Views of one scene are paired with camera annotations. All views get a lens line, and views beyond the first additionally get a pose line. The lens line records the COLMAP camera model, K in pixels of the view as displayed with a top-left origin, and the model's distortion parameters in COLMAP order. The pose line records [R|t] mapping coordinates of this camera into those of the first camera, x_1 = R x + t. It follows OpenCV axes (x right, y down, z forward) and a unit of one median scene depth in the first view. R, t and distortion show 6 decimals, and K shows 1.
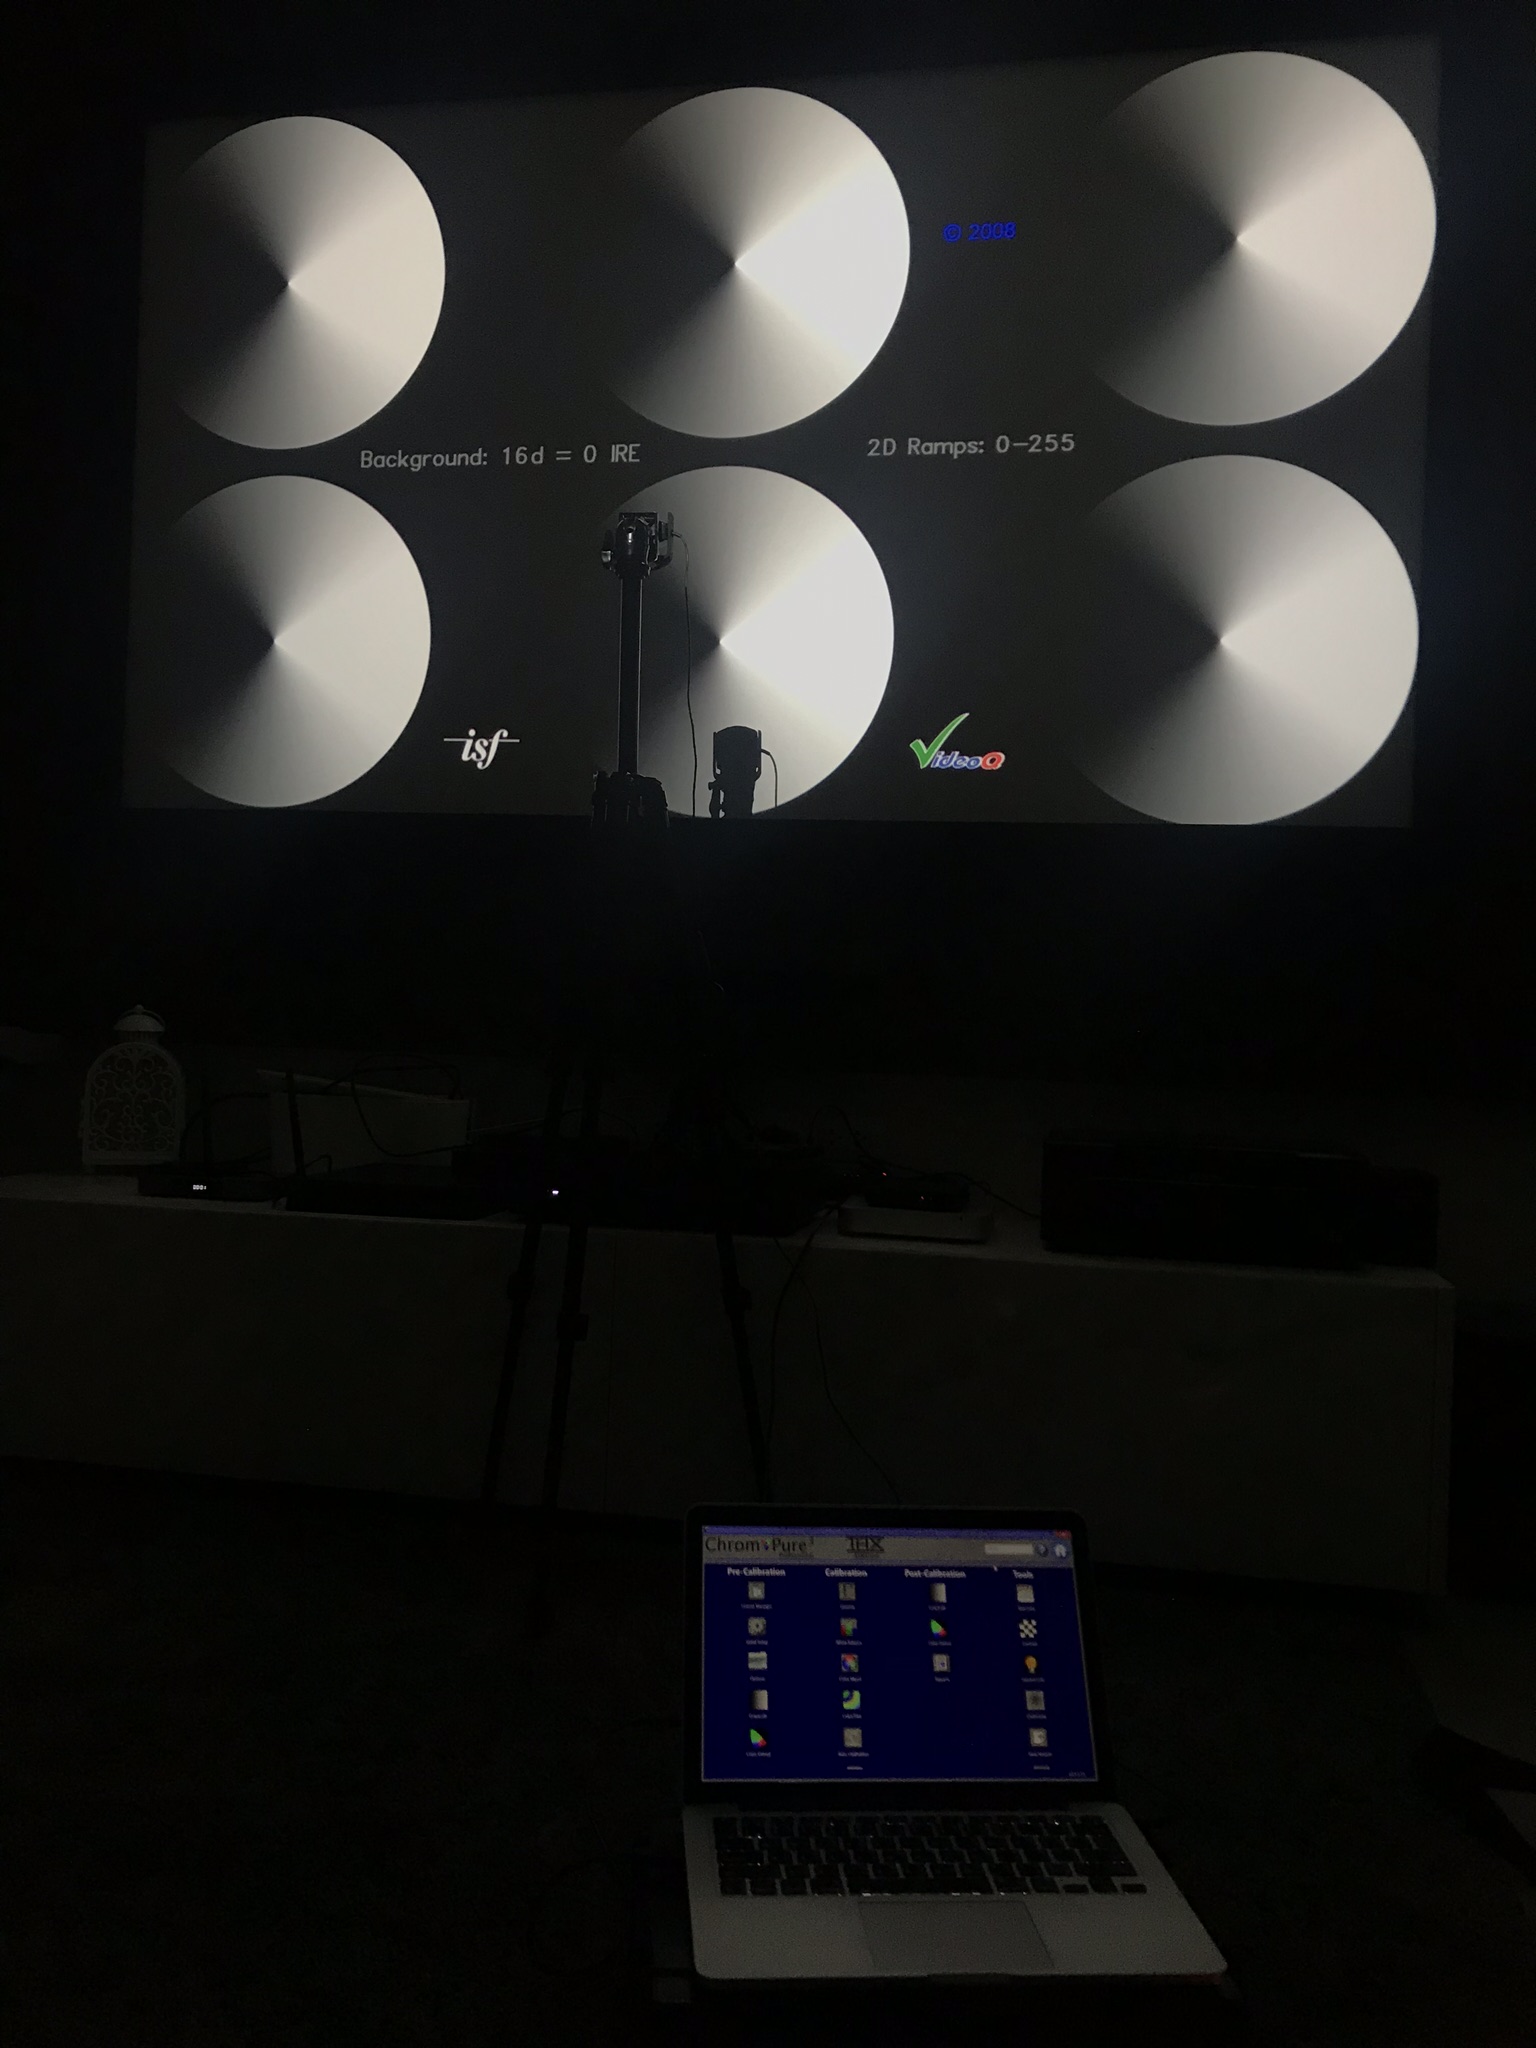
lens RADIAL K [[1666.0, 0, 762.2], [0, 1666.0, 1022.0], [0, 0, 1]] dist [0.019837, -0.005953]
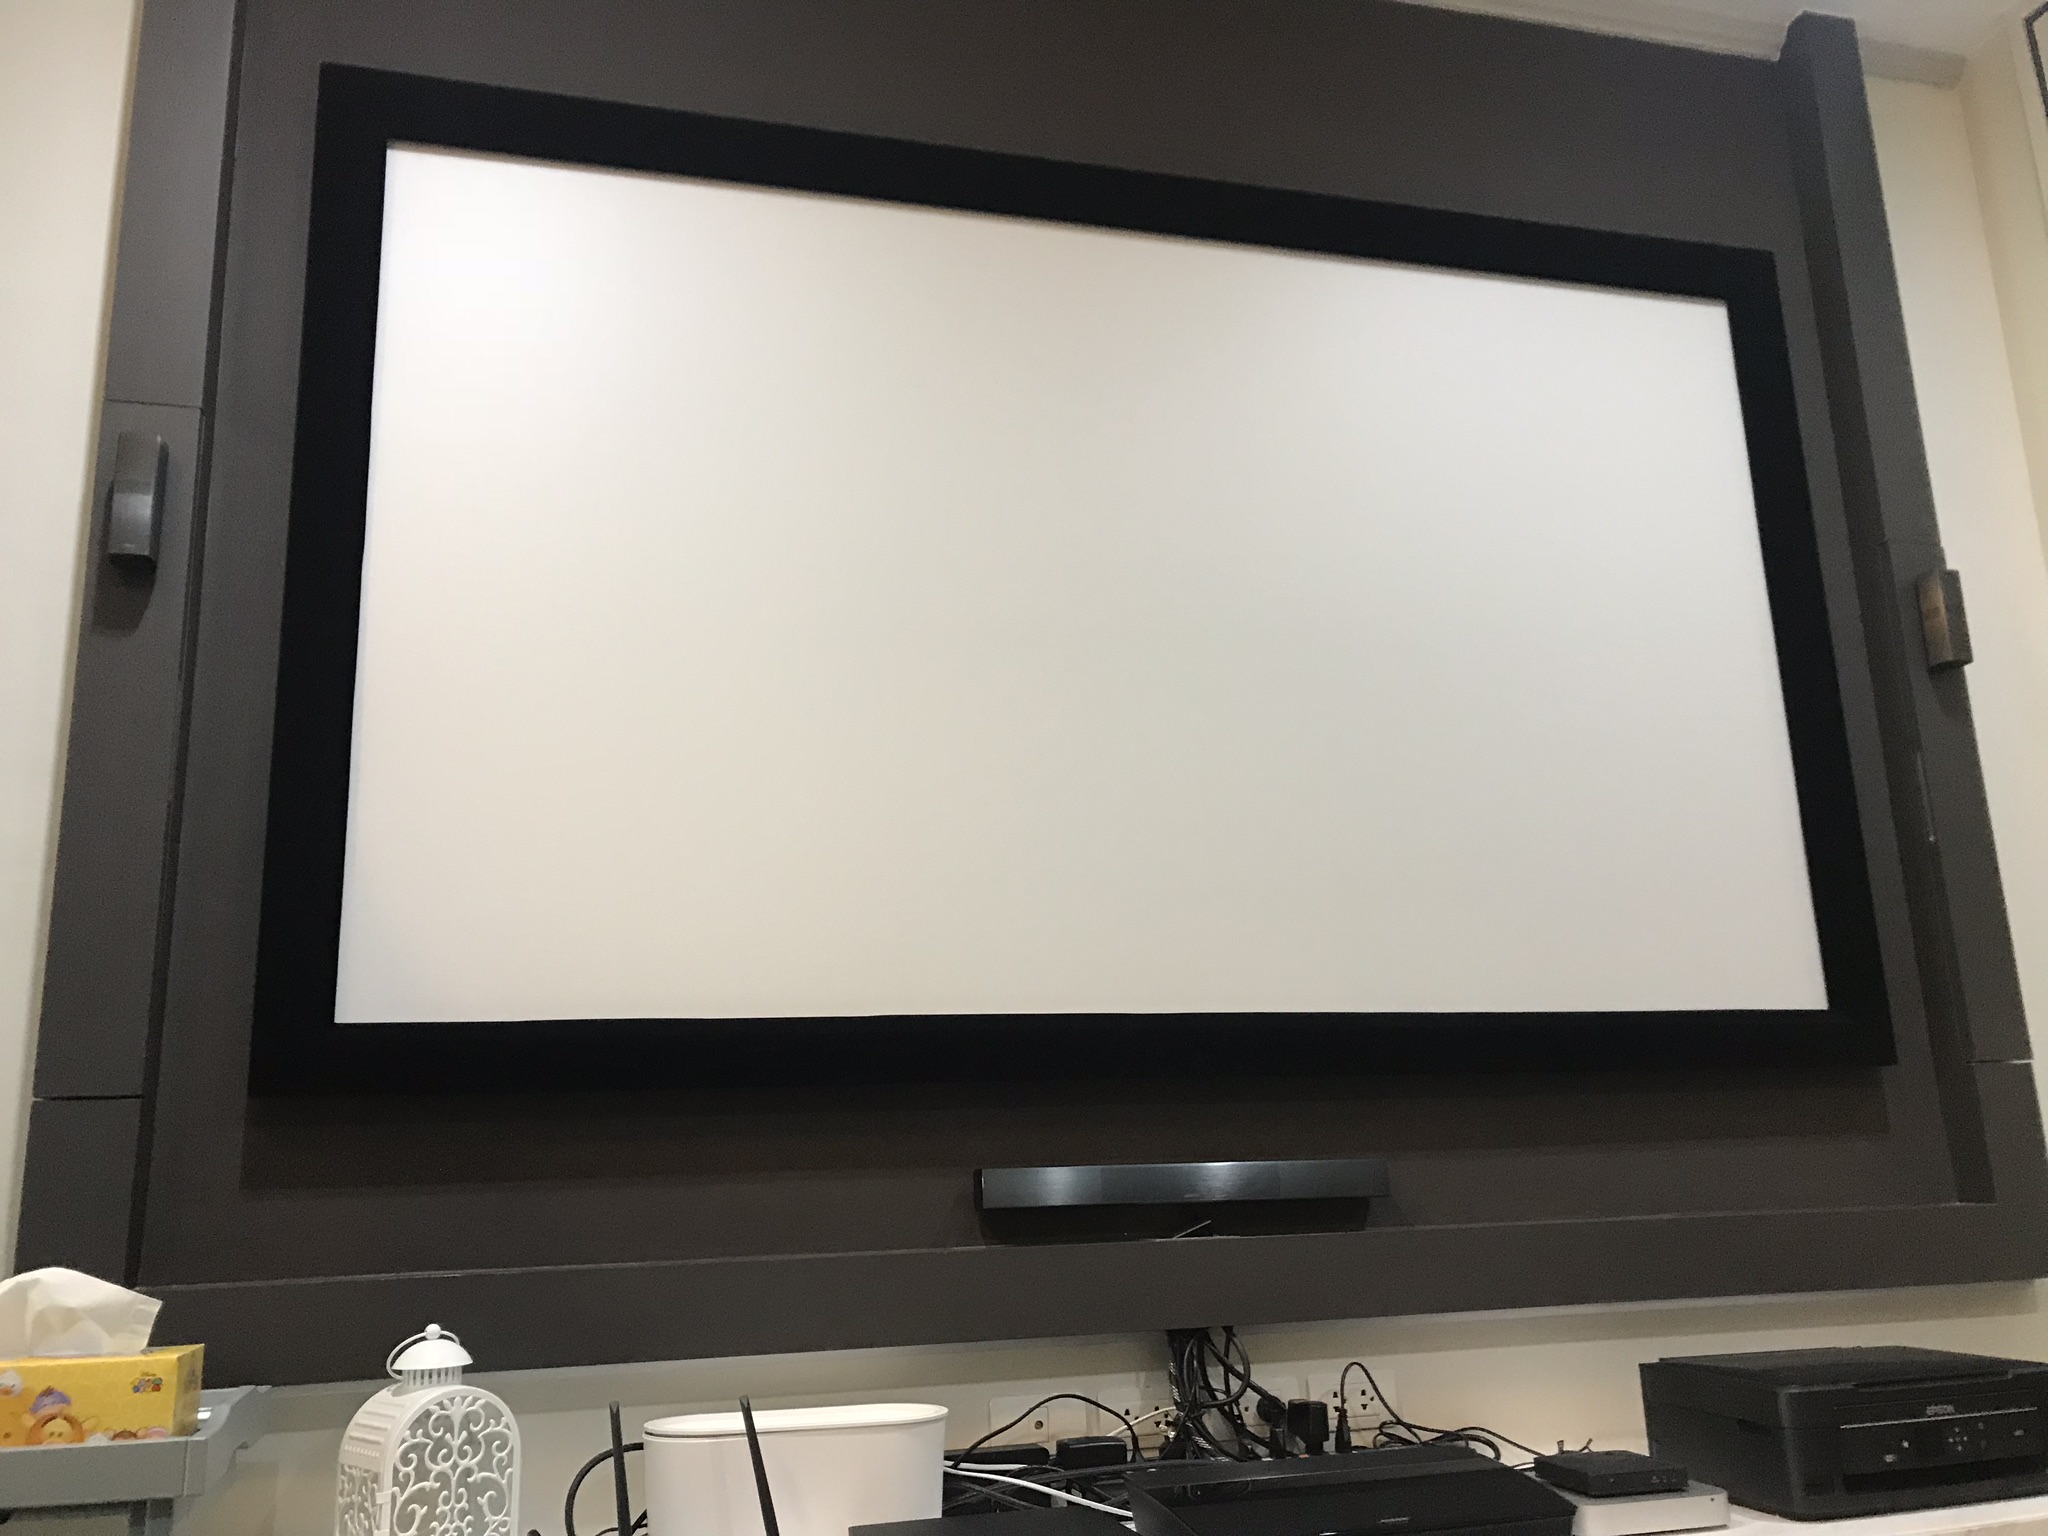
lens RADIAL K [[1666.0, 0, 1025.8], [0, 1666.0, 763.0], [0, 0, 1]] dist [0.019837, -0.005953]
pose [[0.896492, 0.034614, 0.441705, -0.643926], [0.069741, 0.973490, -0.217836, -0.092012], [-0.437536, 0.226093, 0.870313, 0.369050]]
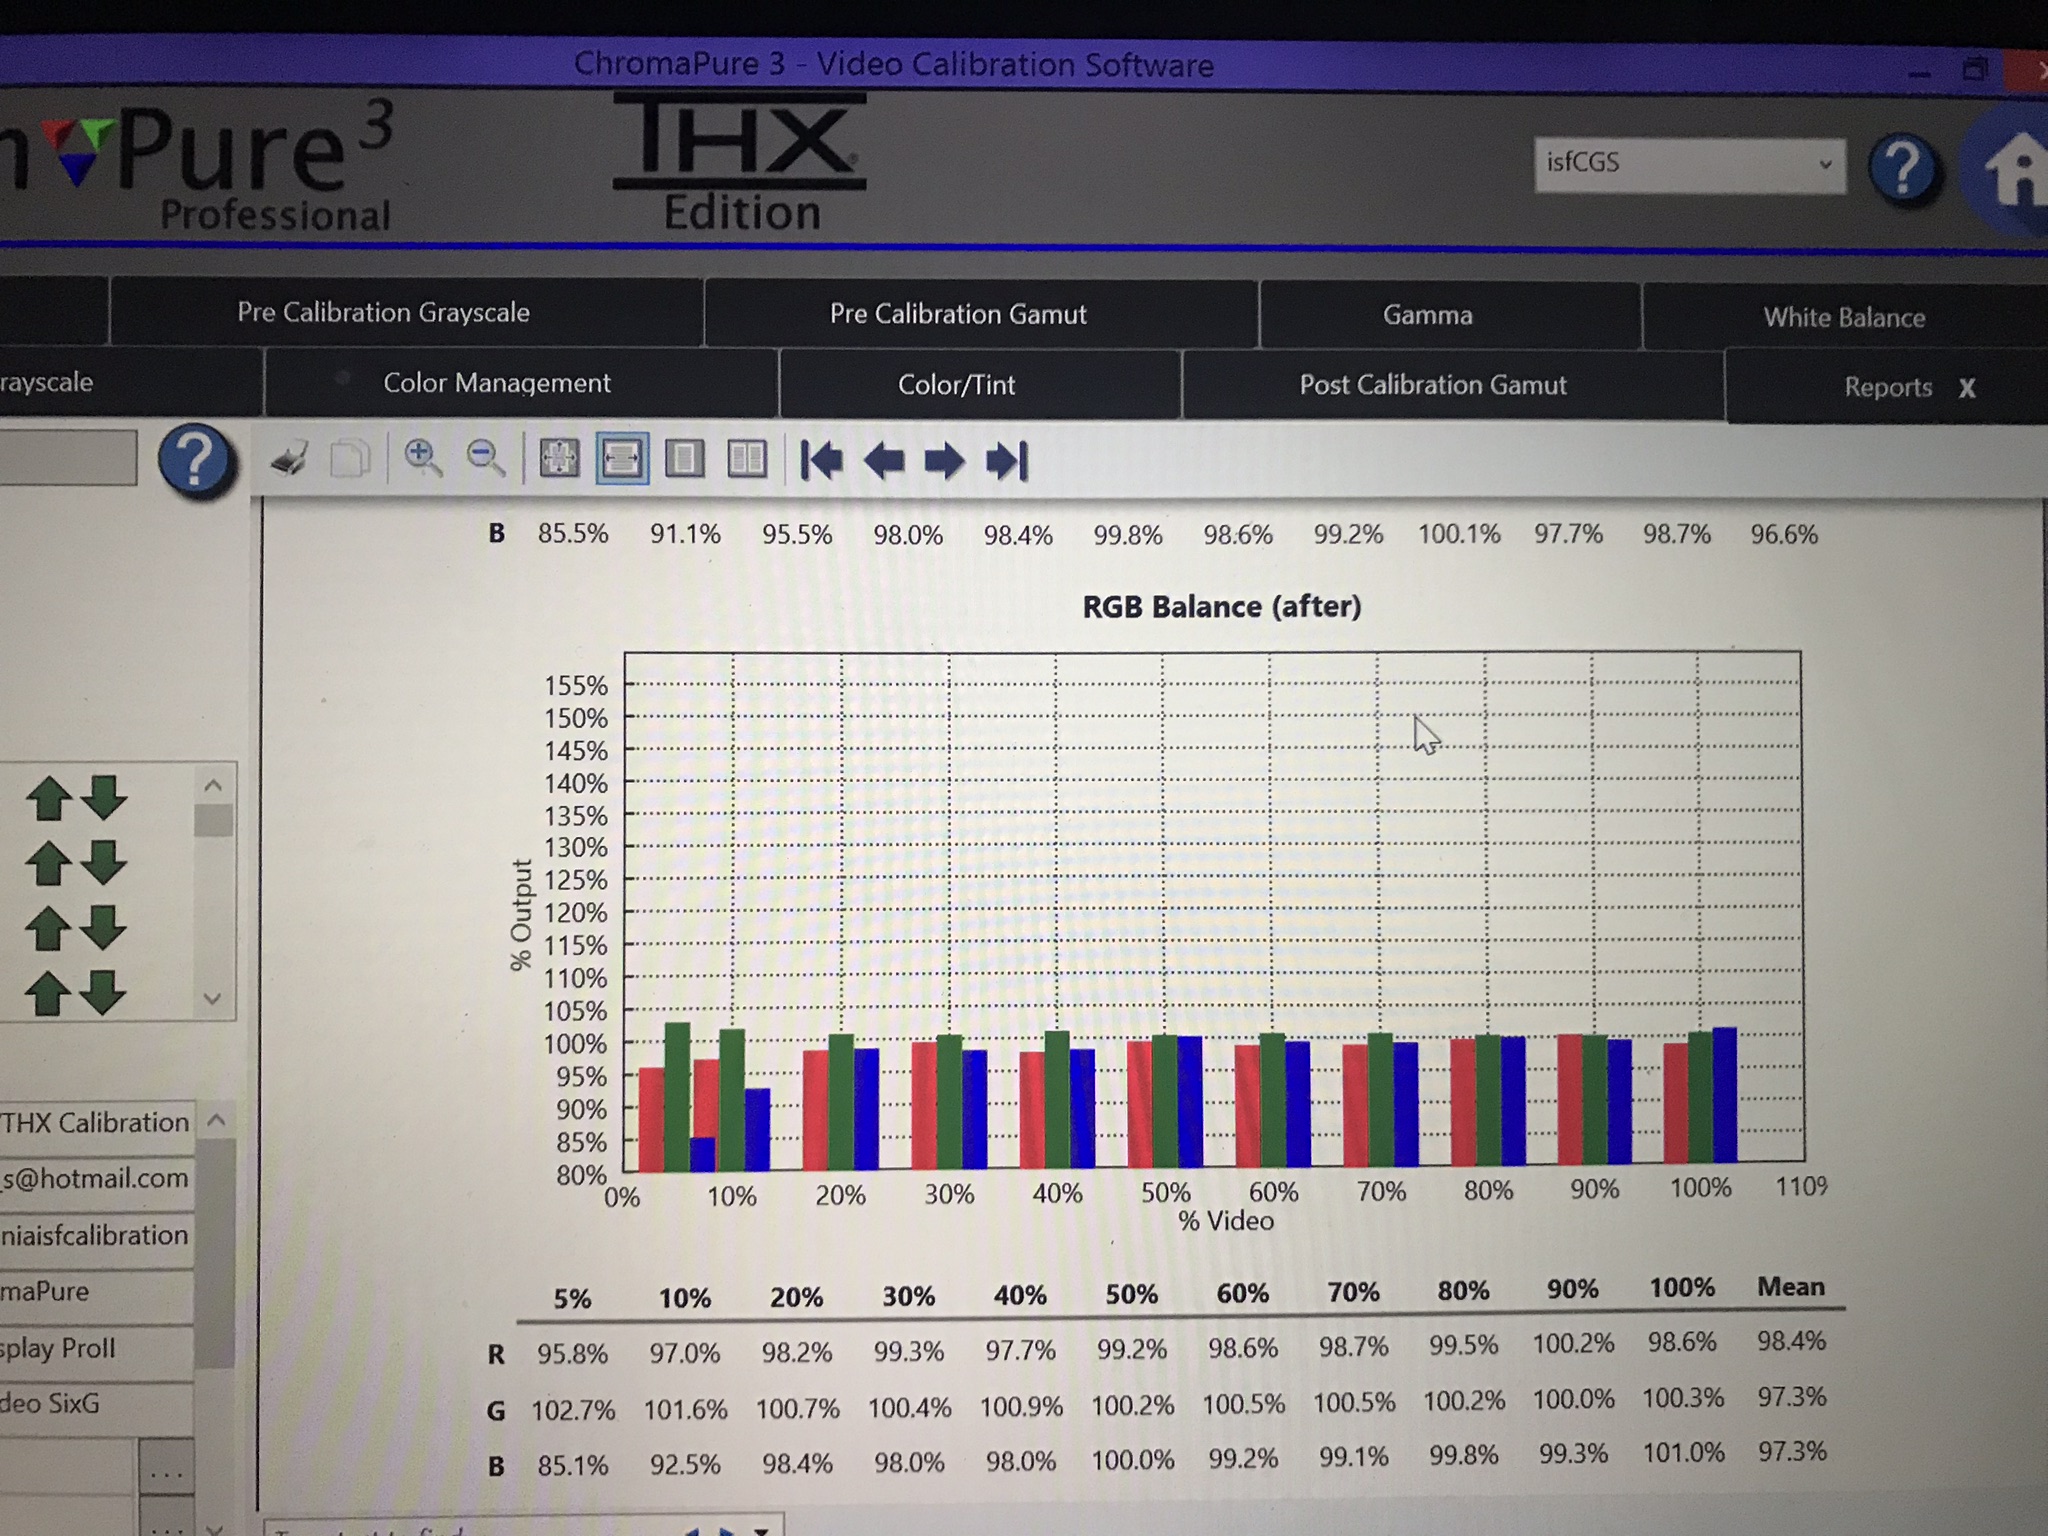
lens RADIAL K [[1666.0, 0, 1004.7], [0, 1666.0, 617.4], [0, 0, 1]] dist [0.019837, -0.005953]
pose [[0.996720, 0.019680, -0.078496, 0.067368], [0.027995, 0.826236, 0.562628, 0.179335], [0.075929, -0.562980, 0.822975, 0.579477]]
